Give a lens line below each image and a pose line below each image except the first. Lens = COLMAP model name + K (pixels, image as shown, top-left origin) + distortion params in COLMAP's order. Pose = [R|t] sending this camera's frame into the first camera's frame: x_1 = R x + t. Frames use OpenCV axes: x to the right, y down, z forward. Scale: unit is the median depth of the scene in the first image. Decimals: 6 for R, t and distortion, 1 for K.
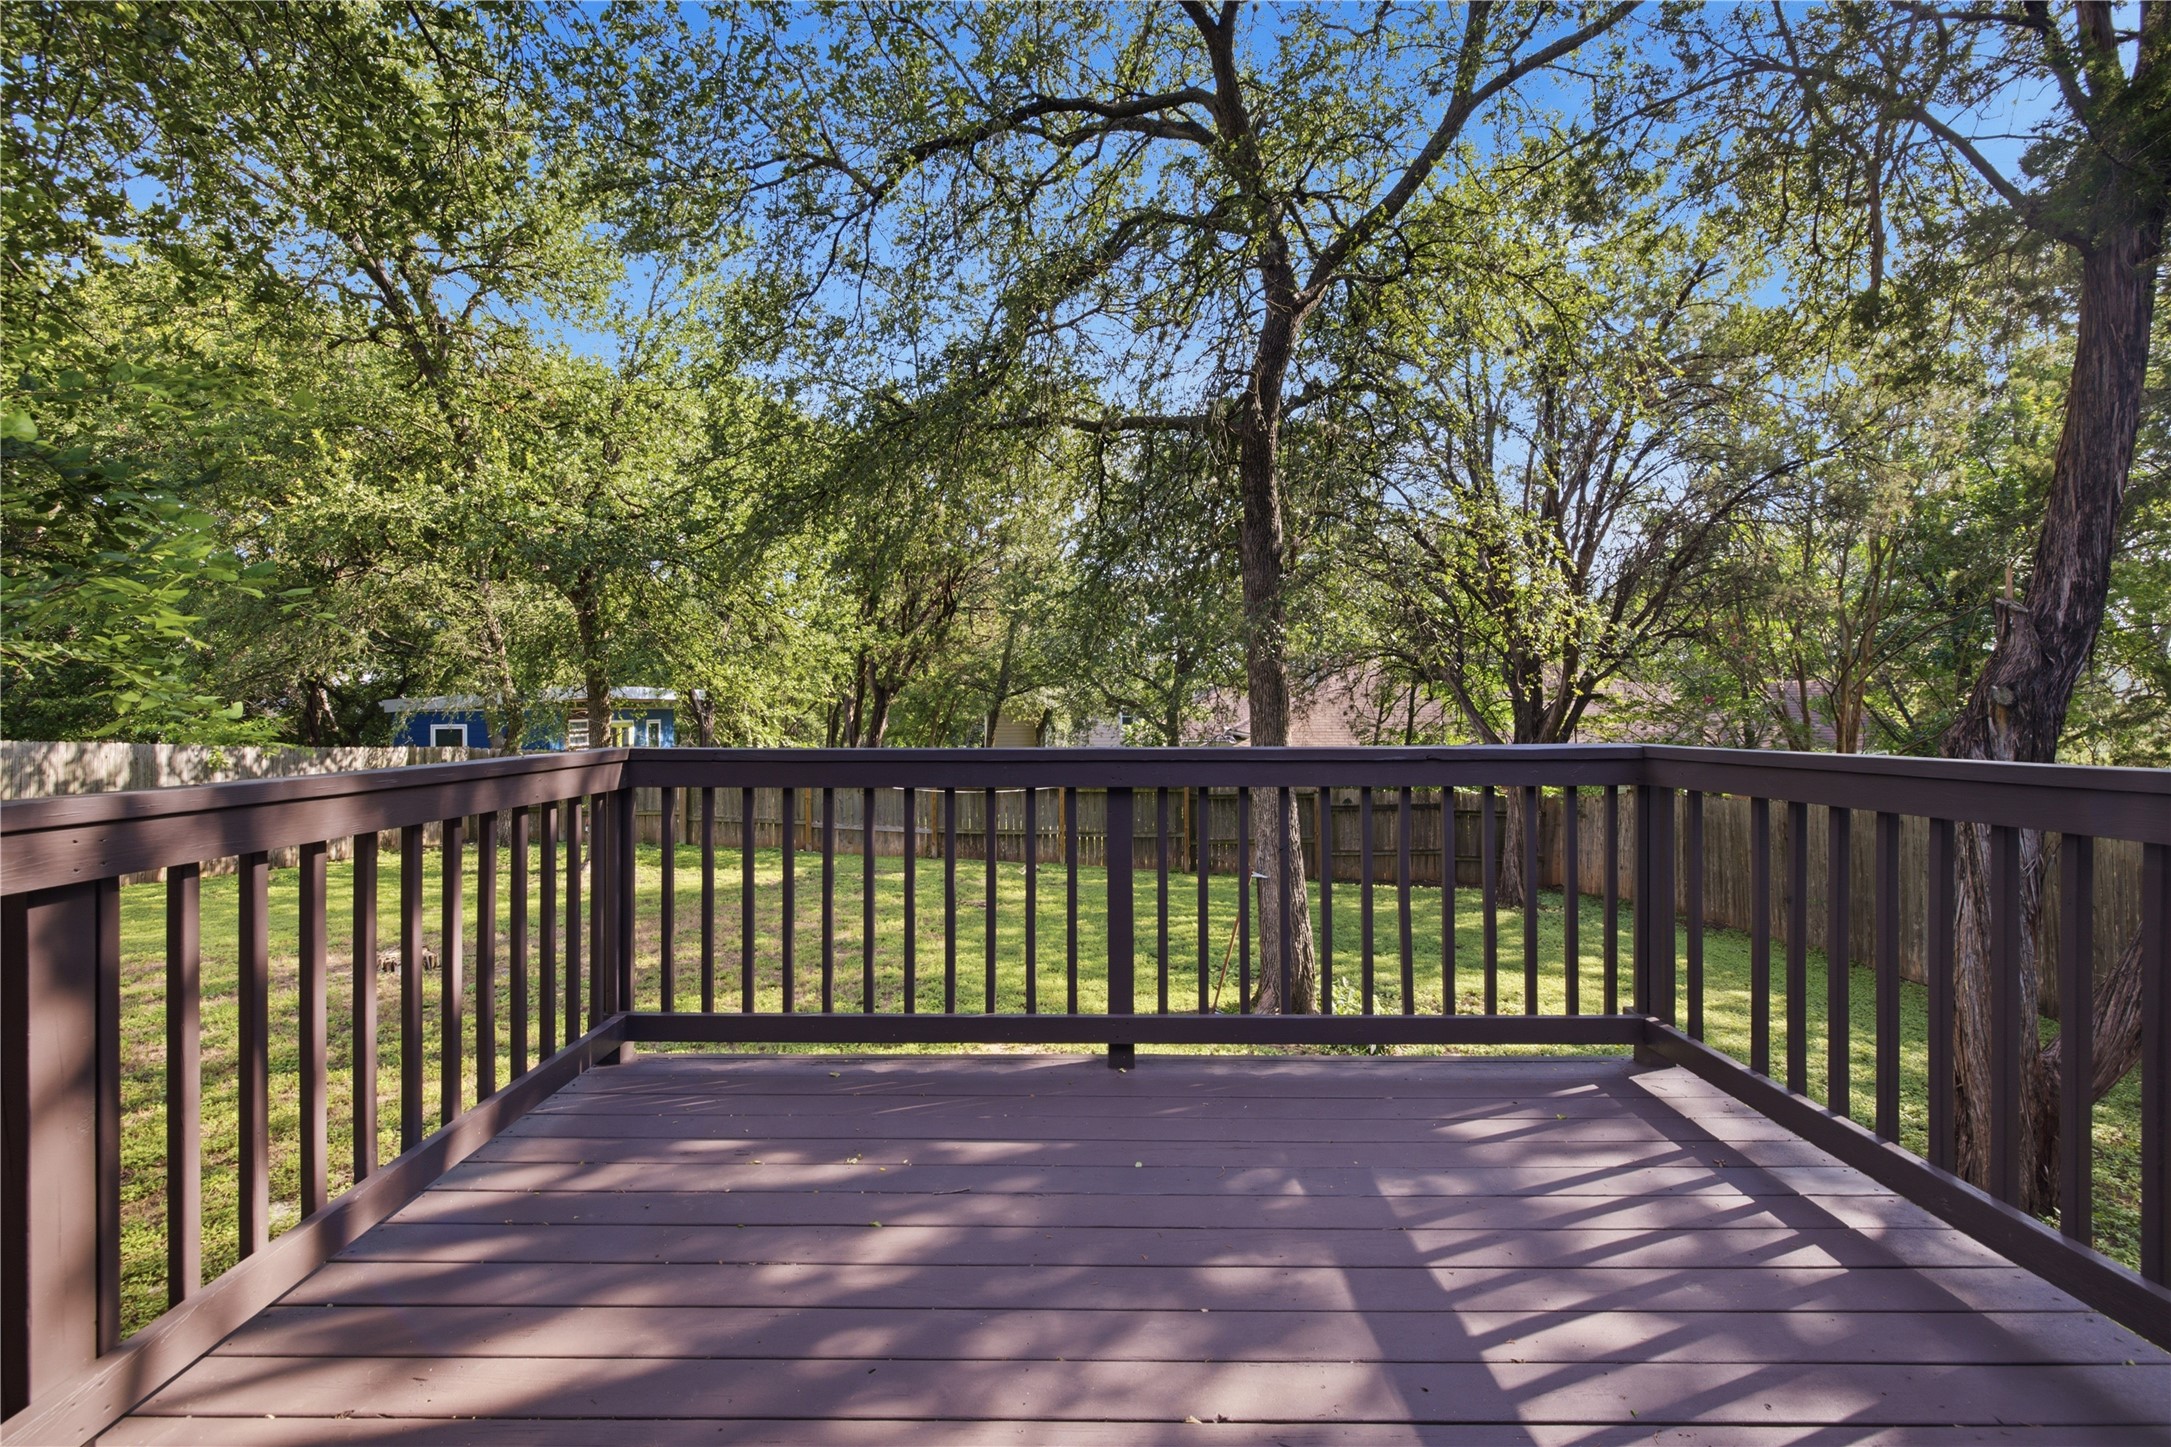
lens RADIAL K [[913.8, 0, 1086.3], [0, 913.8, 714.8], [0, 0, 1]] dist [0.004248, -0.000021]
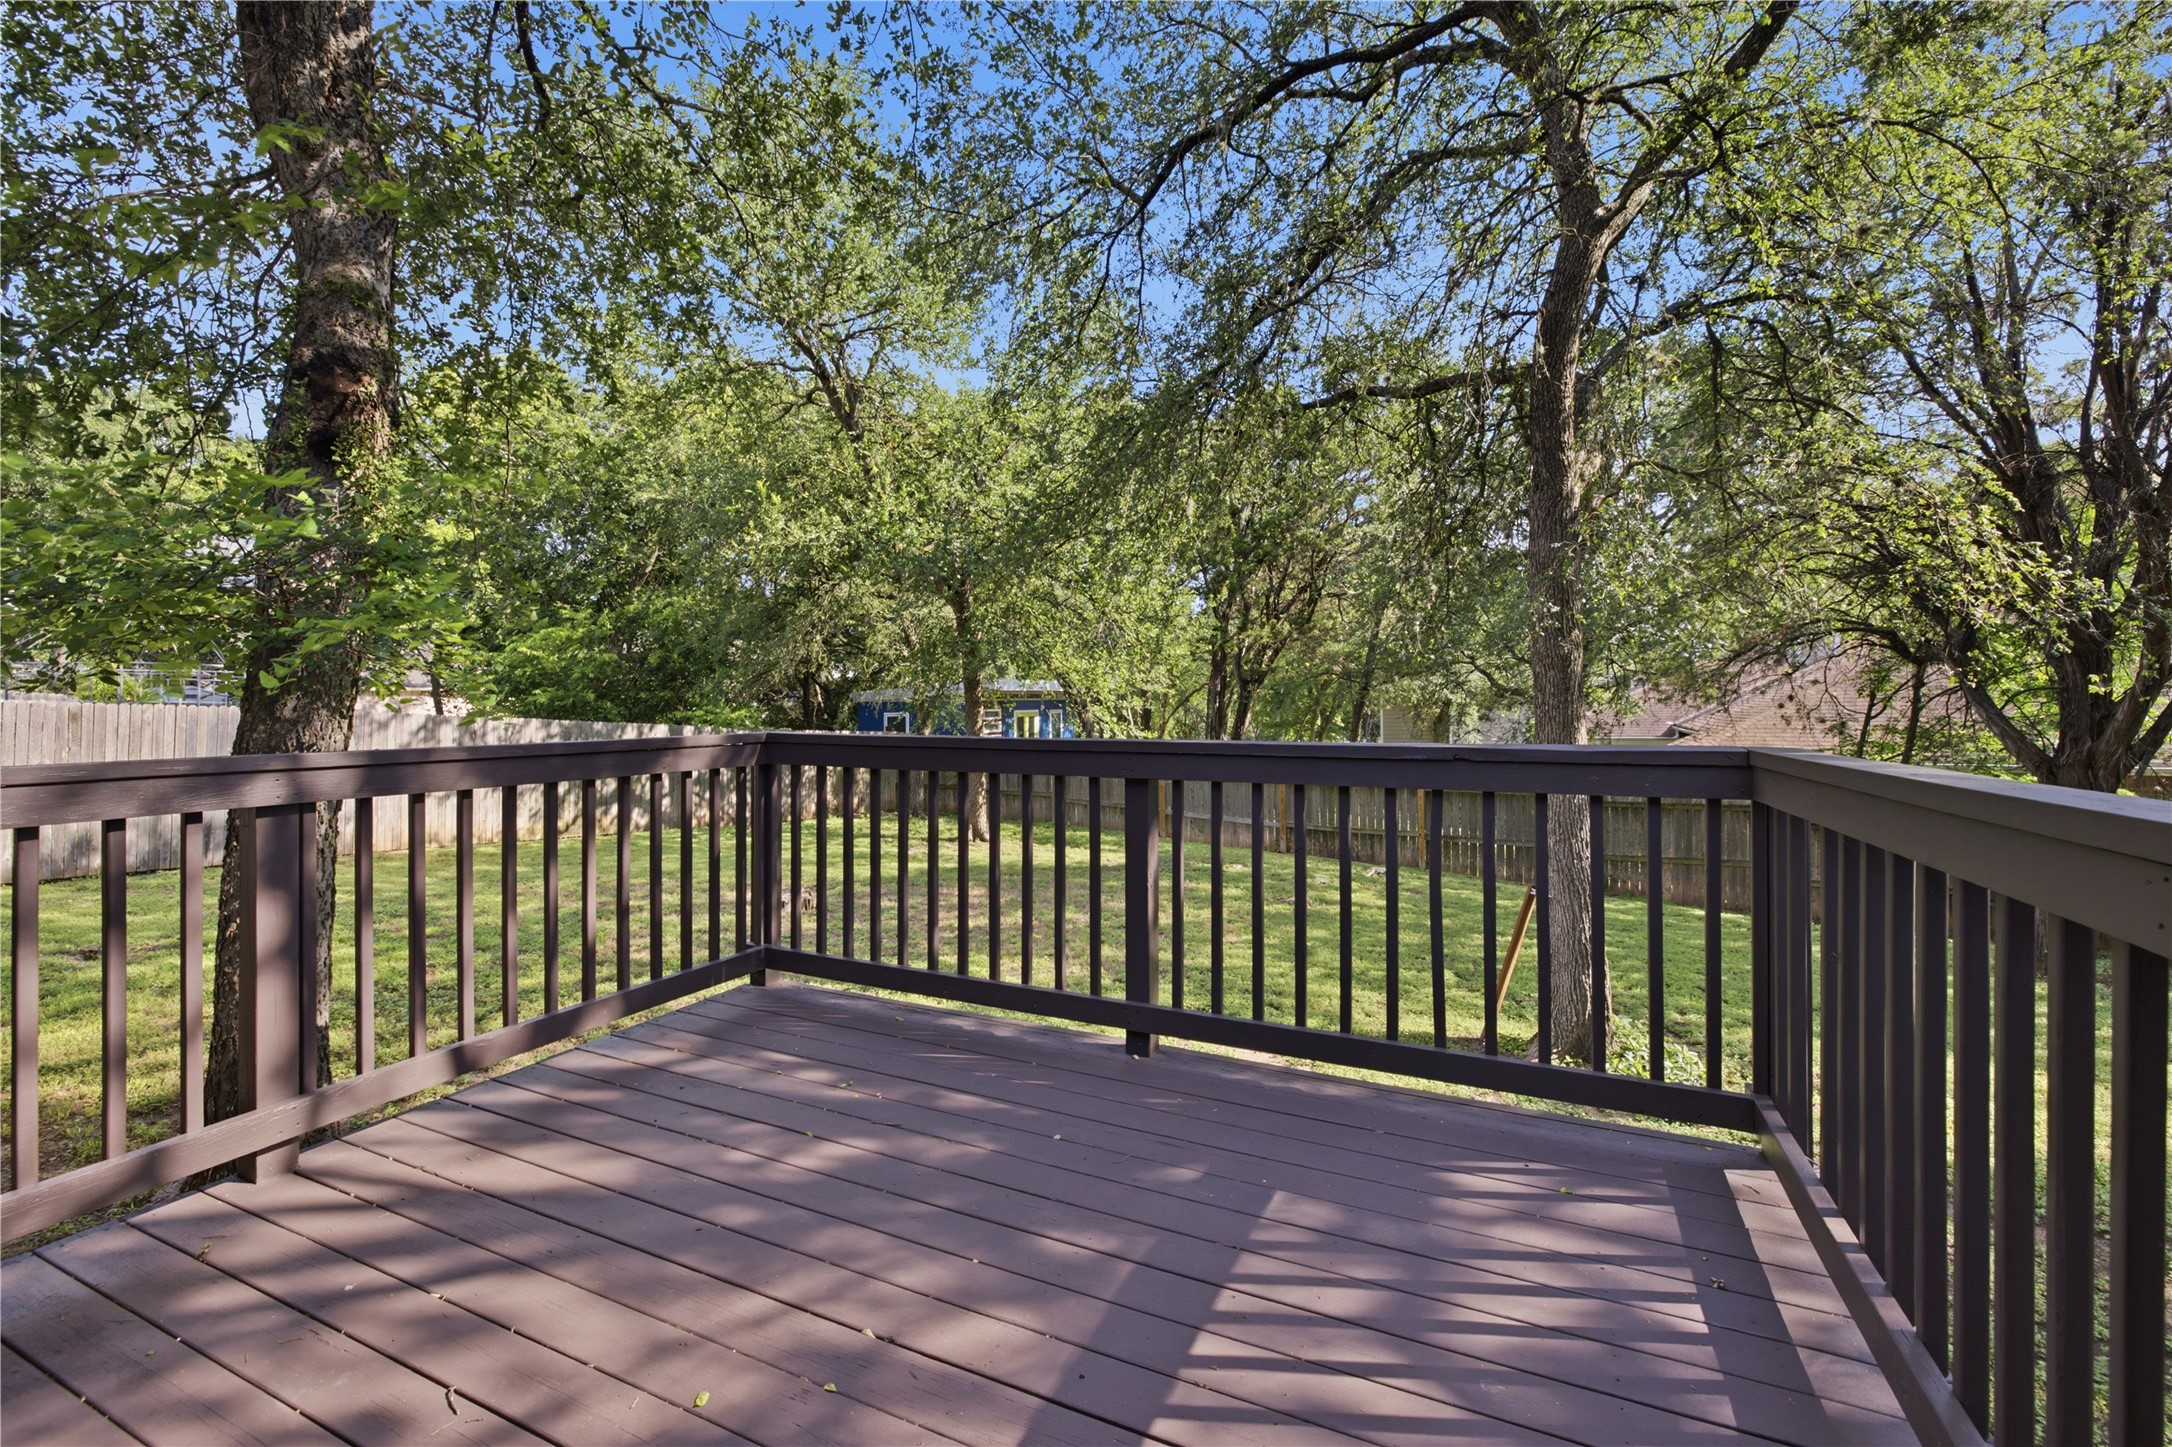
lens RADIAL K [[929.6, 0, 1076.0], [0, 929.6, 720.1], [0, 0, 1]] dist [-0.001252, -0.000097]
pose [[0.906025, 0.009945, -0.423108, 0.112091], [-0.003397, 0.999863, 0.016228, -0.001032], [0.423211, -0.013265, 0.905934, 0.010382]]
